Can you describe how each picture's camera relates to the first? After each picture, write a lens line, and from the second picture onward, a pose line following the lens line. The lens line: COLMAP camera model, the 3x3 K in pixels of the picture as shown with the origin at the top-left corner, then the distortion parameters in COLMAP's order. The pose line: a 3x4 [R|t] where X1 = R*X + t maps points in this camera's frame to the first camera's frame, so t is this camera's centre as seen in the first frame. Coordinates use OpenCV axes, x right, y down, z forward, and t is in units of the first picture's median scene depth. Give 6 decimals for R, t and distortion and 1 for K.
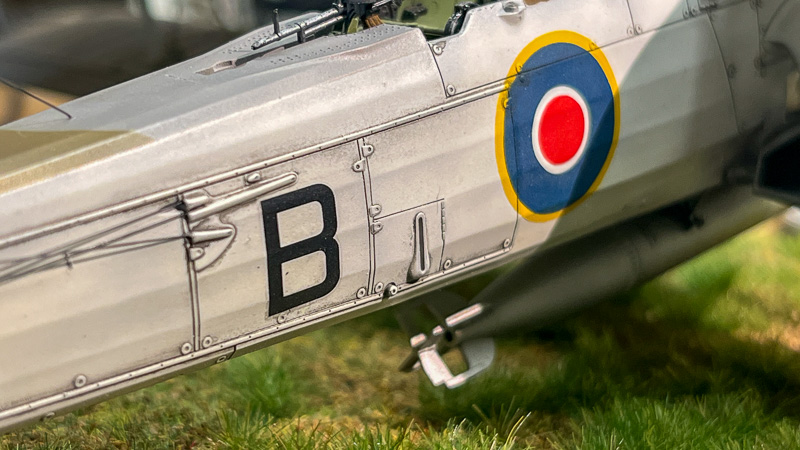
lens RADIAL K [[1515.5, 0, 400.0], [0, 1515.5, 225.0], [0, 0, 1]] dist [0.097841, -0.181531]
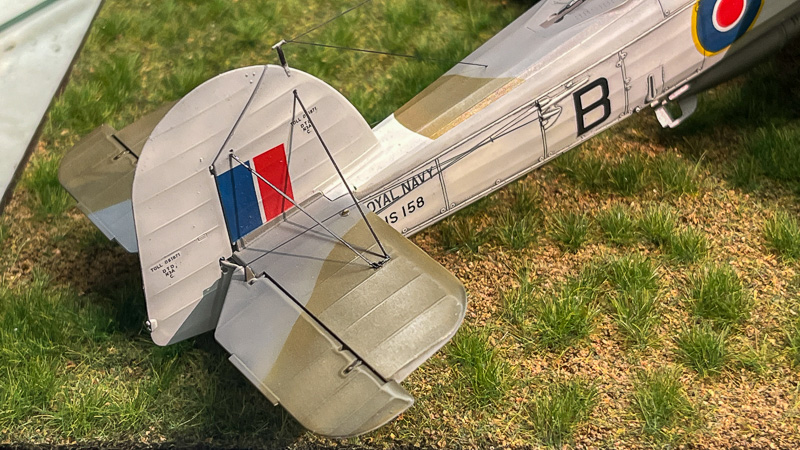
lens RADIAL K [[1515.5, 0, 400.0], [0, 1515.5, 225.0], [0, 0, 1]] dist [0.097841, -0.181531]
pose [[0.981423, 0.009996, -0.191593, 0.079619], [0.070344, 0.910345, 0.407828, -0.713913], [0.178493, -0.413729, 0.892731, -1.013565]]
